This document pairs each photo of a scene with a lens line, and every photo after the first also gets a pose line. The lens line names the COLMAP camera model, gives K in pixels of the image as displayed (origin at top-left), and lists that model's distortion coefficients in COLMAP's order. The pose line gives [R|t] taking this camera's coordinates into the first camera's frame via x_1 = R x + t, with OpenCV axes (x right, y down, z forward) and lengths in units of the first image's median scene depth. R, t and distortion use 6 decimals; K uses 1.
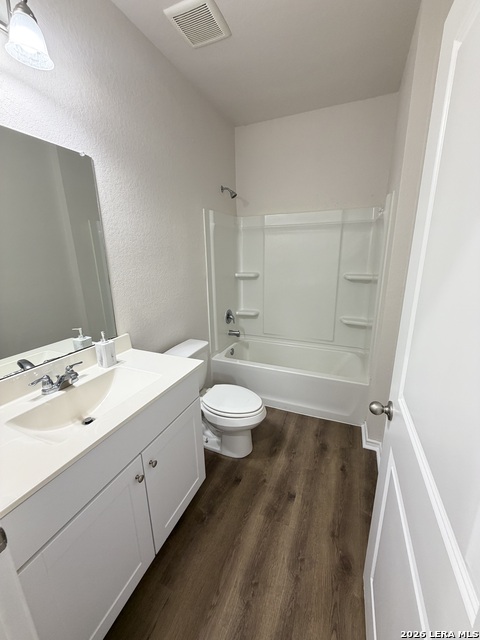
lens RADIAL K [[263.2, 0, 240.0], [0, 263.2, 320.0], [0, 0, 1]] dist [-0.000908, -0.000020]
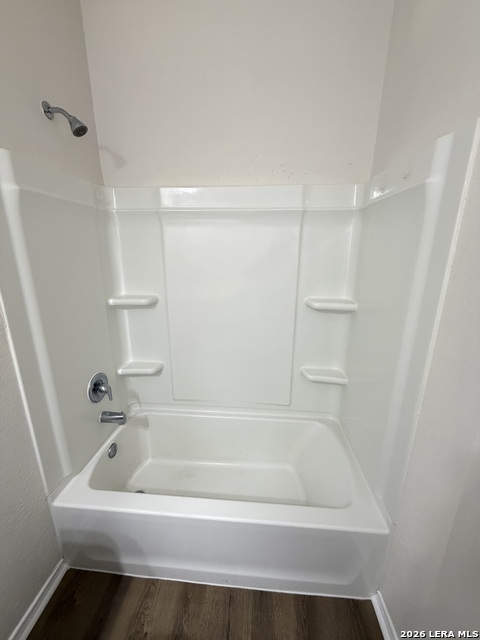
lens RADIAL K [[255.8, 0, 241.8], [0, 255.8, 316.6], [0, 0, 1]] dist [0.008026, -0.000082]
pose [[0.946014, -0.062273, 0.318089, 0.069482], [0.061205, 0.998036, 0.013362, -0.139429], [-0.318296, 0.006828, 0.947967, 0.467216]]
